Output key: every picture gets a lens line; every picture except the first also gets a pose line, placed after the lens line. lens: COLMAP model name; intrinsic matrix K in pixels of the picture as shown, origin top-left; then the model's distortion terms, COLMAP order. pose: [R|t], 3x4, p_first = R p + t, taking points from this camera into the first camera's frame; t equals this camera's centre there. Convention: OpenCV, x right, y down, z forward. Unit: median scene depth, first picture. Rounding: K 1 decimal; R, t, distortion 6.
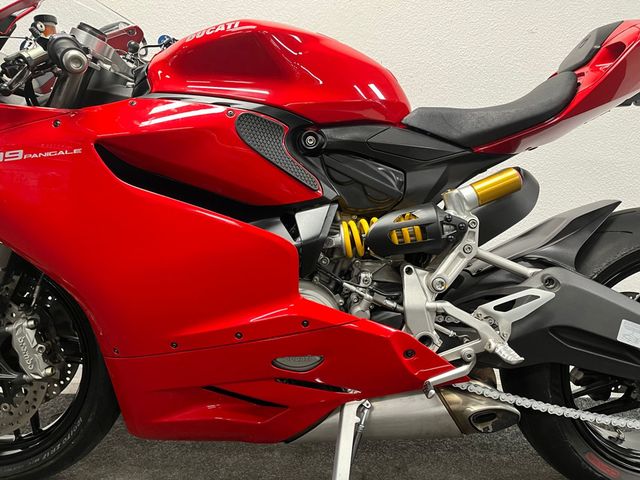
lens RADIAL K [[482.6, 0, 322.1], [0, 482.6, 237.6], [0, 0, 1]] dist [0.077749, -0.118006]
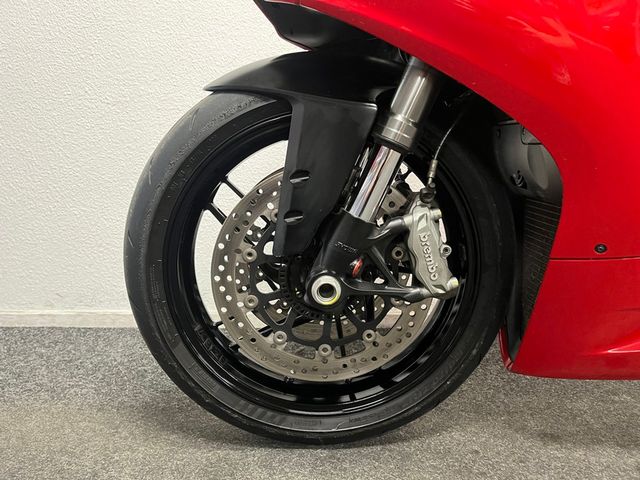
lens RADIAL K [[482.6, 0, 322.1], [0, 482.6, 237.6], [0, 0, 1]] dist [0.077749, -0.118006]
pose [[0.999967, -0.004955, -0.006480, -0.797213], [0.005578, 0.994979, 0.099927, 0.150212], [0.005952, -0.099960, 0.994974, 0.343368]]
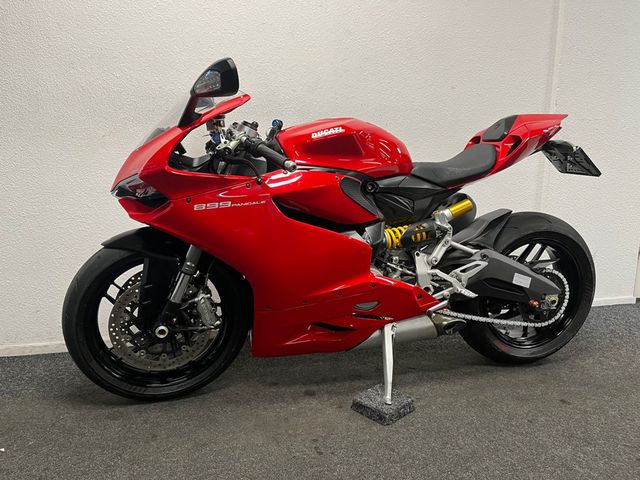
lens RADIAL K [[482.6, 0, 322.1], [0, 482.6, 237.6], [0, 0, 1]] dist [0.077749, -0.118006]
pose [[0.966279, -0.043464, 0.253804, -0.670845], [0.016576, 0.994106, 0.107134, -0.209078], [-0.256965, -0.099314, 0.961304, -0.732581]]
